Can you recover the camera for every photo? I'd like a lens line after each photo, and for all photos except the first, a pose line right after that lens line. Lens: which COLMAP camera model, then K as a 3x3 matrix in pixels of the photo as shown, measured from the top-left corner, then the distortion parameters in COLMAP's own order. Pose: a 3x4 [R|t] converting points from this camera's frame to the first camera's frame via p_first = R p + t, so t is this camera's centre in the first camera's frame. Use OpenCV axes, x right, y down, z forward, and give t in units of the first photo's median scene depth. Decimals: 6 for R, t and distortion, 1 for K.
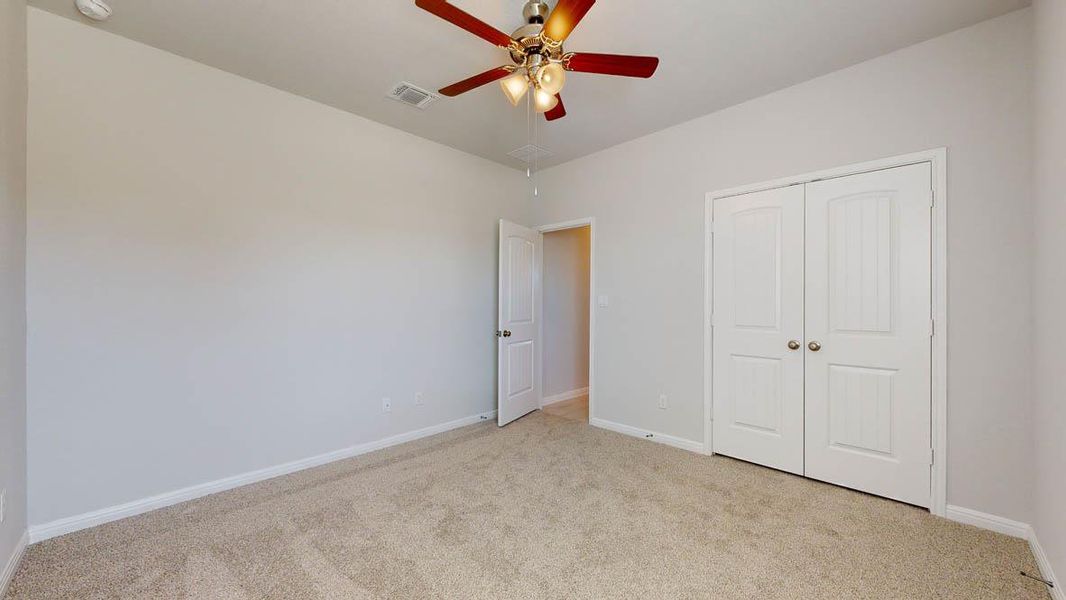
lens RADIAL K [[392.8, 0, 533.3], [0, 392.8, 302.0], [0, 0, 1]] dist [0.002309, 0.000194]
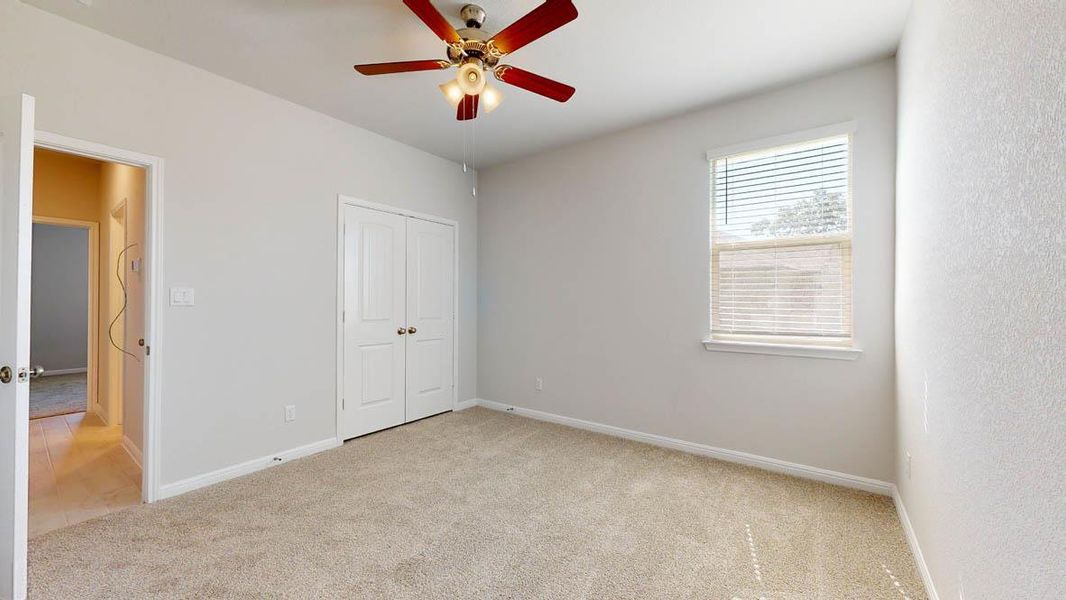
lens RADIAL K [[391.5, 0, 534.6], [0, 391.5, 301.9], [0, 0, 1]] dist [0.002559, 0.000040]
pose [[-0.137764, -0.001792, 0.990463, -0.657901], [-0.006158, 0.999981, 0.000952, 0.002170], [-0.990446, -0.005968, -0.137773, 0.627506]]
